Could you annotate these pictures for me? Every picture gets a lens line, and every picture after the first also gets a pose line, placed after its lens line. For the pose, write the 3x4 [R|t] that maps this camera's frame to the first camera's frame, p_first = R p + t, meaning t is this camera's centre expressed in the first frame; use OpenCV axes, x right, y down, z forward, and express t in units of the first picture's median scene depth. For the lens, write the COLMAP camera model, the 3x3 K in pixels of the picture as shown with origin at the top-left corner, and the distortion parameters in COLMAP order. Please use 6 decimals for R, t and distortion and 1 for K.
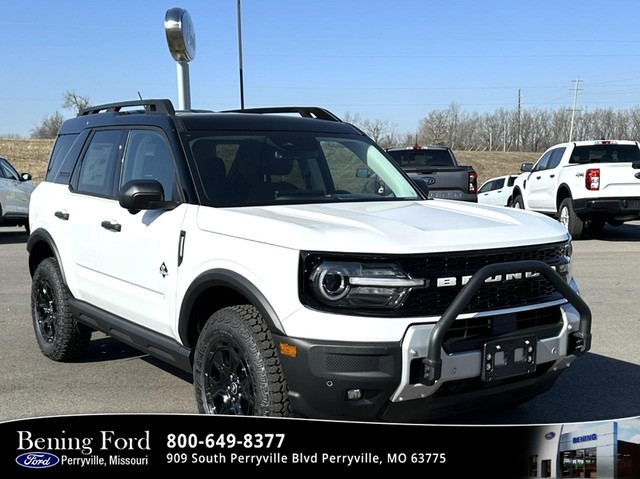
lens RADIAL K [[789.8, 0, 320.0], [0, 789.8, 239.5], [0, 0, 1]] dist [0.025102, 0.001510]
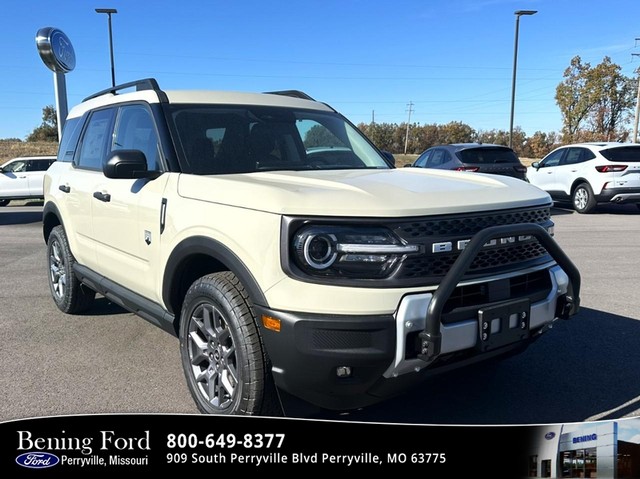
lens RADIAL K [[619.4, 0, 320.0], [0, 619.4, 239.5], [0, 0, 1]] dist [-0.008518, -0.003564]
pose [[0.999202, -0.011065, 0.038381, -0.009303], [0.009375, 0.998990, 0.043938, 0.010929], [-0.038829, -0.043543, 0.998297, 0.266166]]
